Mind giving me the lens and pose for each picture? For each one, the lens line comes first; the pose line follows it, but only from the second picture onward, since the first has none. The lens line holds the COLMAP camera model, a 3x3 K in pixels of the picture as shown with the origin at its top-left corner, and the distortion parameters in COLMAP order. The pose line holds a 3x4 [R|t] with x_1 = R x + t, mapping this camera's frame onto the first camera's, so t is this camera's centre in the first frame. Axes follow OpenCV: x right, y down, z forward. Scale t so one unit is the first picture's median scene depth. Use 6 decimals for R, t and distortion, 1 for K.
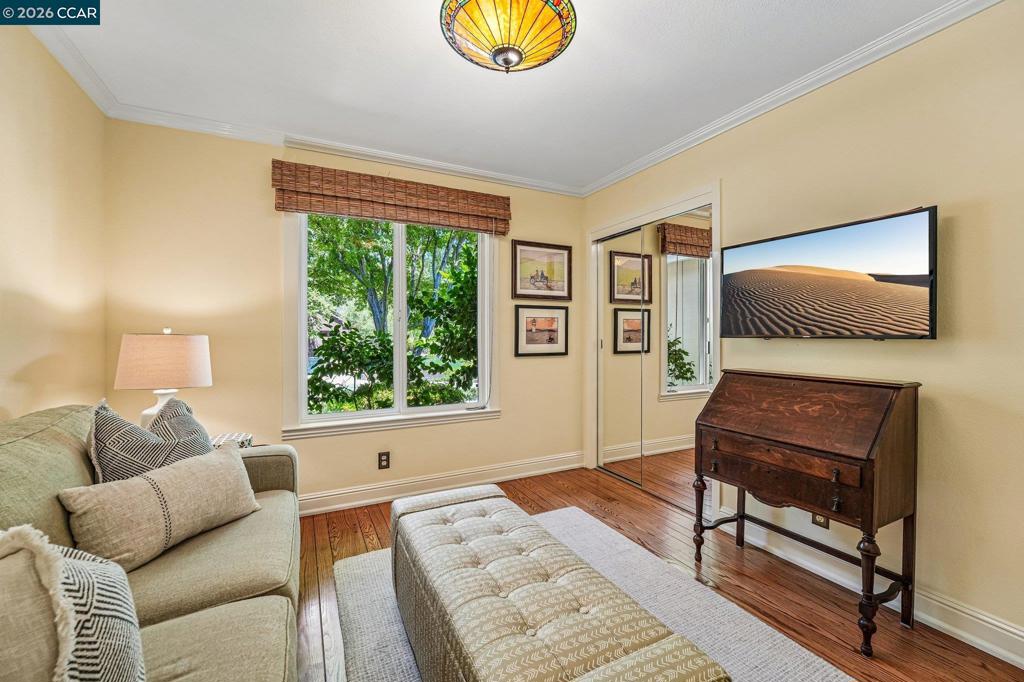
lens RADIAL K [[413.4, 0, 510.2], [0, 413.4, 335.5], [0, 0, 1]] dist [-0.018047, 0.001134]
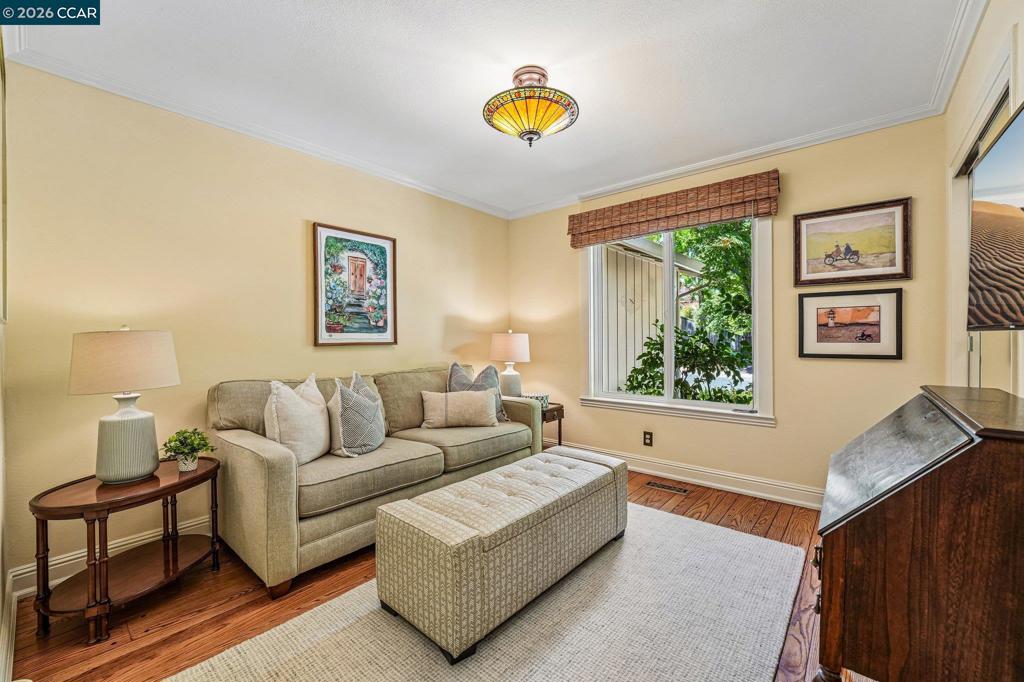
lens RADIAL K [[413.4, 0, 511.8], [0, 413.4, 340.8], [0, 0, 1]] dist [-0.018047, 0.001134]
pose [[0.390520, 0.008871, -0.920552, 0.545233], [0.003856, 0.999929, 0.011272, 0.007213], [0.920586, -0.007951, 0.390458, 0.159405]]
